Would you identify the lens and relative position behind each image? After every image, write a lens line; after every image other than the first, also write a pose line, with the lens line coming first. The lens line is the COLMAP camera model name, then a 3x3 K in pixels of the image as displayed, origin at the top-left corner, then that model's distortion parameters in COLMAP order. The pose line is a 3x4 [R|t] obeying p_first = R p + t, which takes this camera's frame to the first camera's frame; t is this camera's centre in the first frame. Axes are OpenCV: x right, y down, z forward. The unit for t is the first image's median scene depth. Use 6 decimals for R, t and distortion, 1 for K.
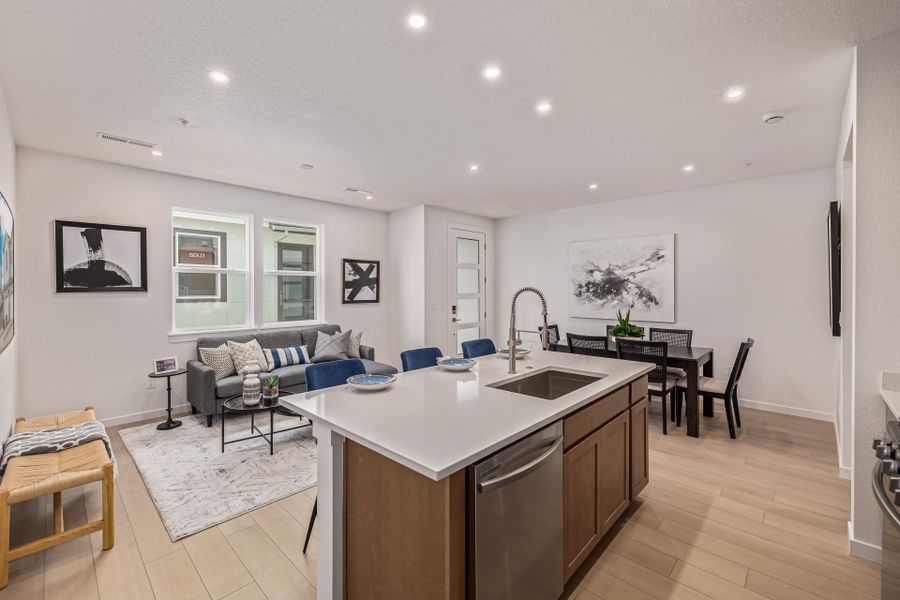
lens RADIAL K [[382.0, 0, 441.6], [0, 382.0, 289.3], [0, 0, 1]] dist [0.000317, 0.000010]
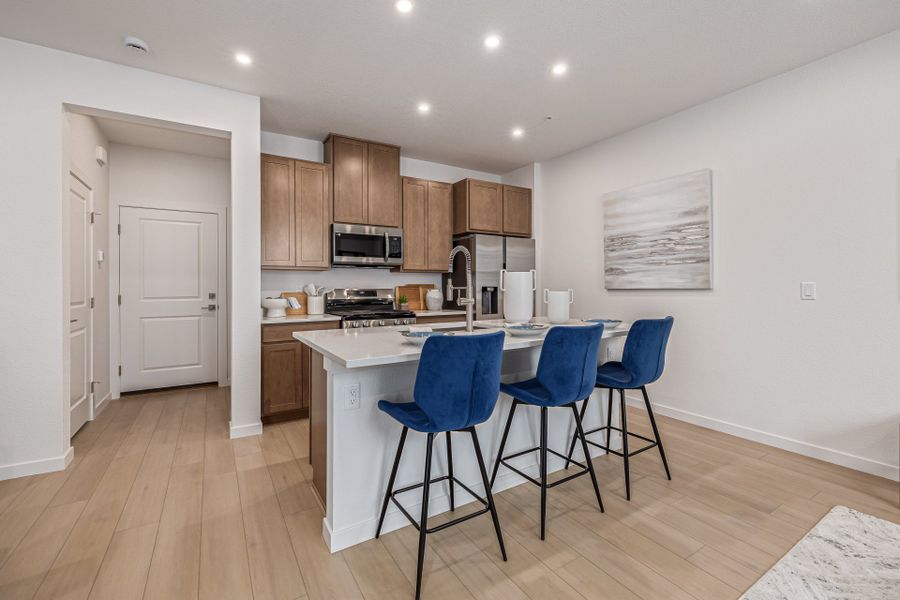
lens RADIAL K [[393.4, 0, 448.7], [0, 393.4, 285.5], [0, 0, 1]] dist [0.020351, -0.000043]
pose [[-0.967476, 0.000682, 0.252961, -0.014635], [0.002219, 0.999981, 0.005789, 0.045877], [-0.252953, 0.006162, -0.967459, 1.031930]]
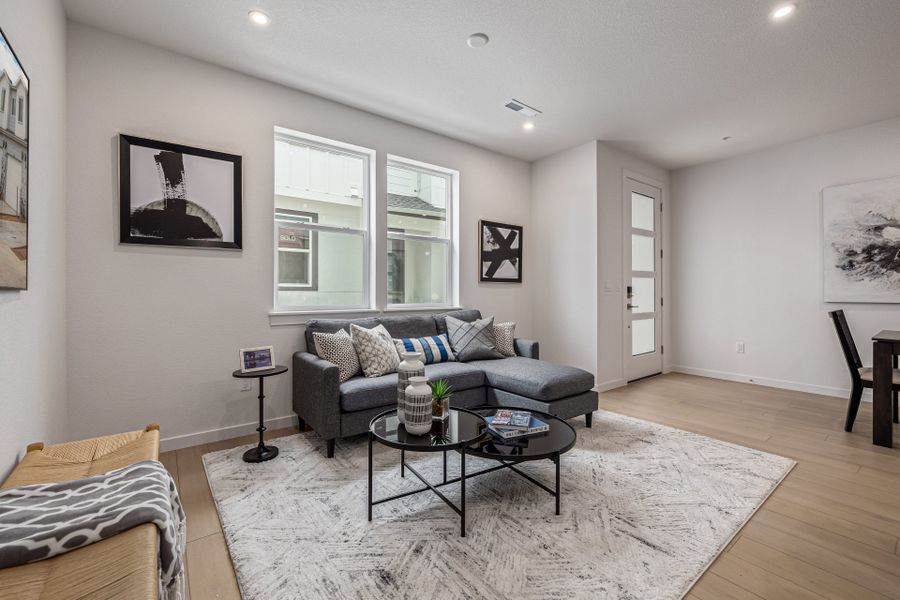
lens RADIAL K [[380.5, 0, 441.9], [0, 380.5, 287.2], [0, 0, 1]] dist [0.000577, -0.000077]
pose [[0.987394, -0.002921, -0.158256, -0.275409], [0.000530, 0.999885, -0.015150, 0.075317], [0.158282, 0.014875, 0.987282, 0.342365]]
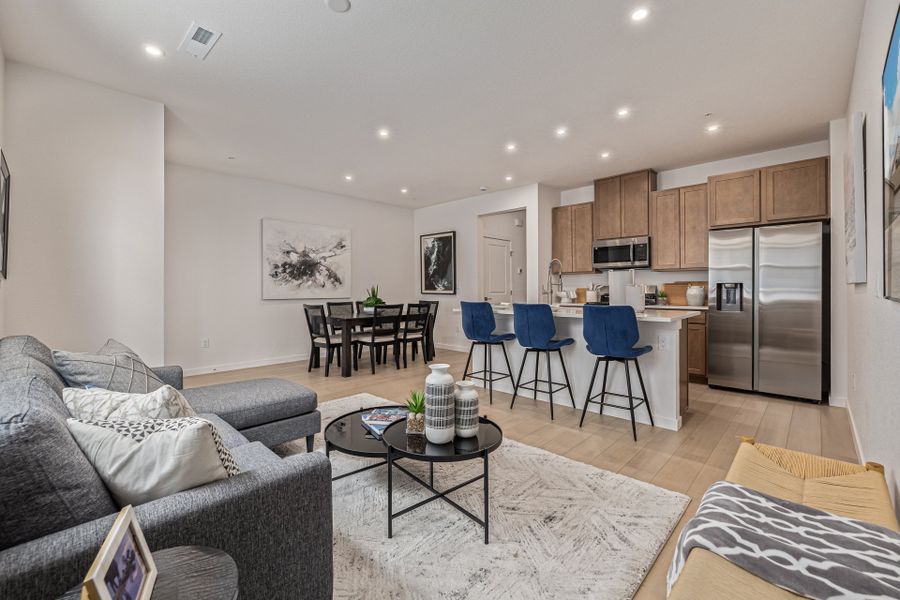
lens RADIAL K [[380.5, 0, 441.9], [0, 380.5, 287.2], [0, 0, 1]] dist [0.000577, -0.000077]
pose [[0.005740, 0.003737, 0.999977, -0.766841], [0.004912, 0.999981, -0.003765, 0.064525], [-0.999971, 0.004933, 0.005722, 0.750515]]
